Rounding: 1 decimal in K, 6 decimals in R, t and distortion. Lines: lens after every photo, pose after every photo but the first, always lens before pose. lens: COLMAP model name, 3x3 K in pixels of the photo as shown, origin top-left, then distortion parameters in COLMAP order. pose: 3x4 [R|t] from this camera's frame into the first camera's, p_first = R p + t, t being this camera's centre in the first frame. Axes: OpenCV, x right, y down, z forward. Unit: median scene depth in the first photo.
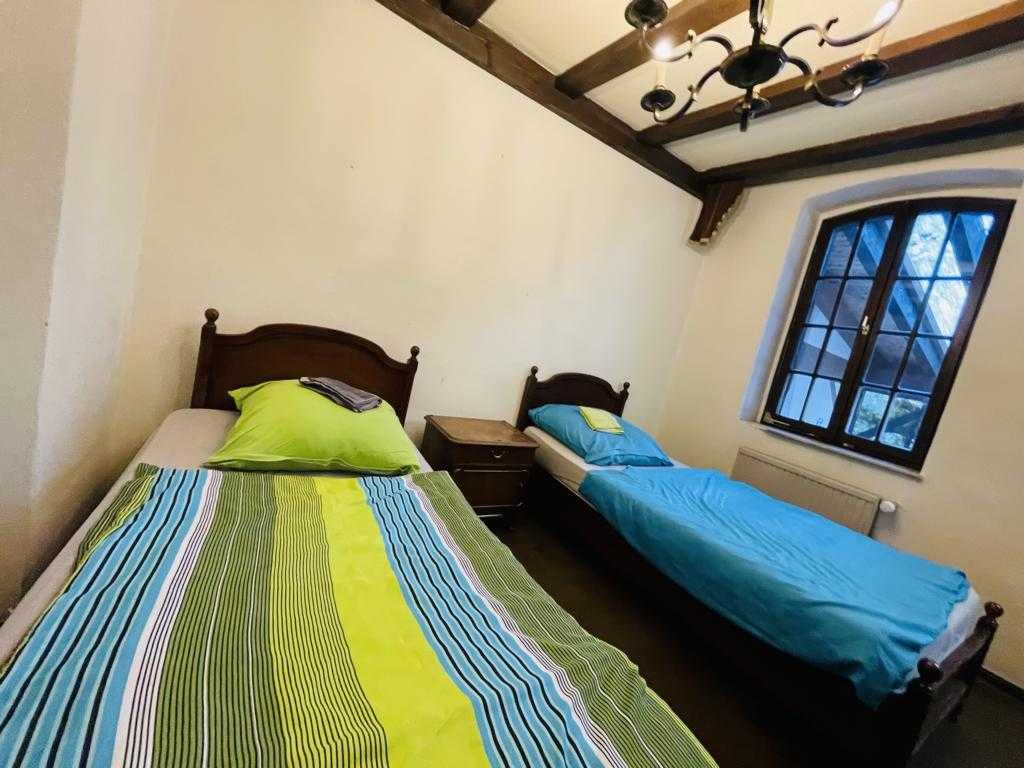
lens RADIAL K [[411.8, 0, 509.3], [0, 411.8, 382.9], [0, 0, 1]] dist [0.004089, 0.000166]
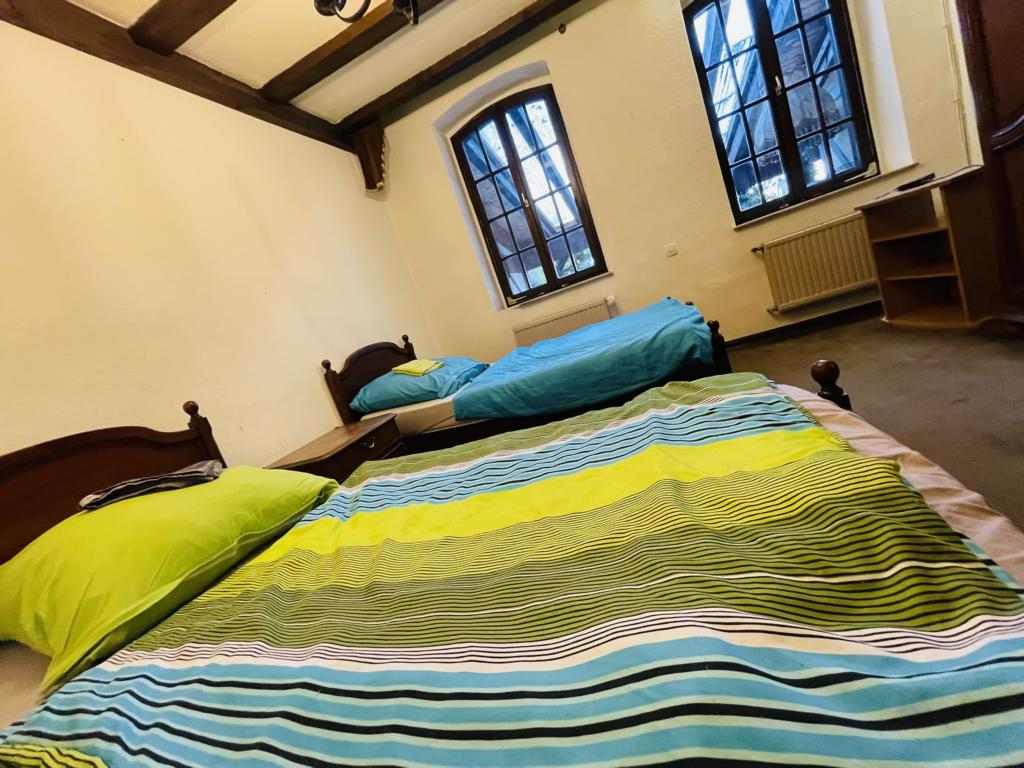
lens RADIAL K [[411.8, 0, 507.8], [0, 411.8, 382.7], [0, 0, 1]] dist [0.004089, 0.000166]
pose [[0.625414, -0.557446, 0.545995, -0.209955], [0.553567, 0.810126, 0.193028, 0.047856], [-0.549927, 0.181523, 0.815248, 0.066563]]
